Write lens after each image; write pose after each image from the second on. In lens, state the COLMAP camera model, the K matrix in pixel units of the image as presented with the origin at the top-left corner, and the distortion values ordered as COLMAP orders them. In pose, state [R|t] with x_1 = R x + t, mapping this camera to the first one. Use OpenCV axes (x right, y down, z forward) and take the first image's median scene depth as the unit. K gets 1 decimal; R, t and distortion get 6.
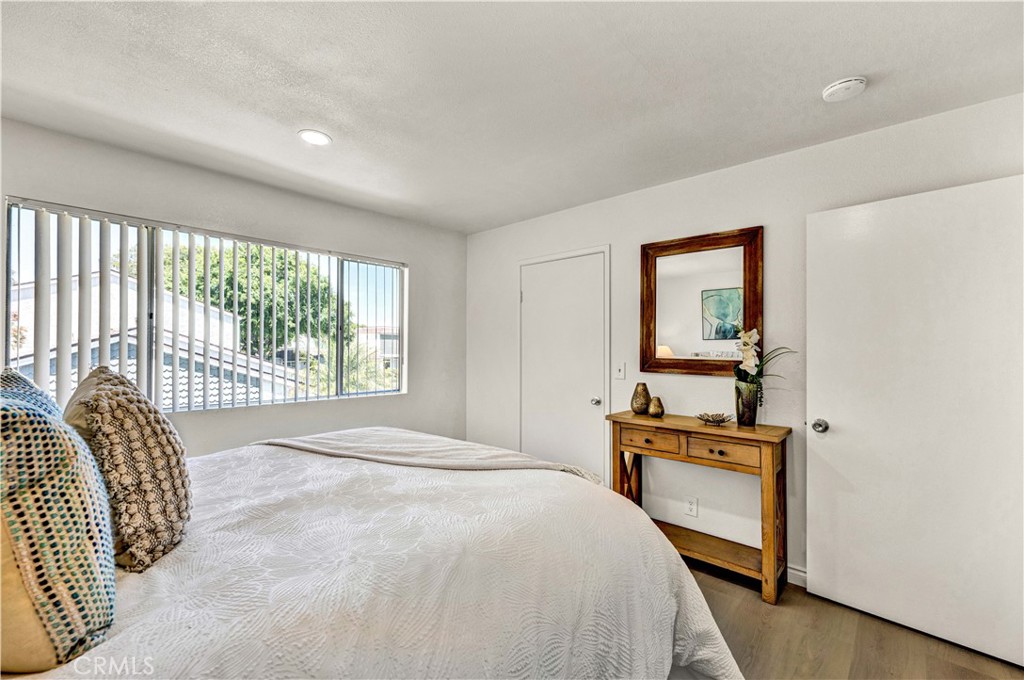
lens RADIAL K [[439.8, 0, 510.0], [0, 439.8, 343.4], [0, 0, 1]] dist [0.001772, 0.000338]
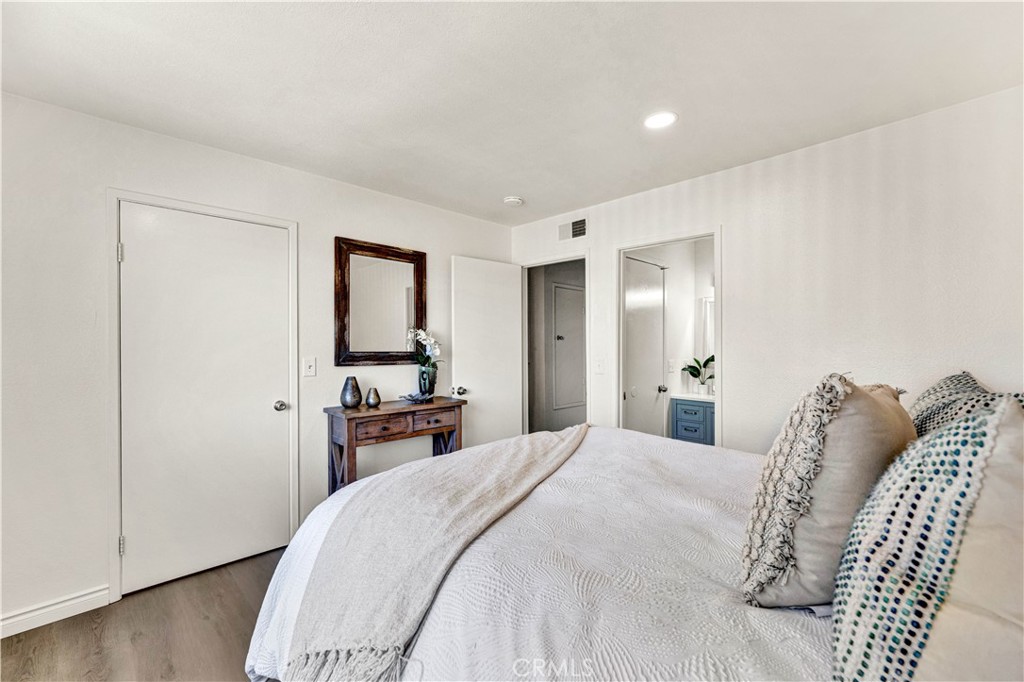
lens RADIAL K [[413.6, 0, 540.6], [0, 413.6, 339.6], [0, 0, 1]] dist [0.000041, 0.000069]
pose [[0.023330, -0.001057, 0.999727, -0.669189], [-0.019710, 0.999805, 0.001517, -0.005919], [-0.999533, -0.019740, 0.023305, 0.576293]]
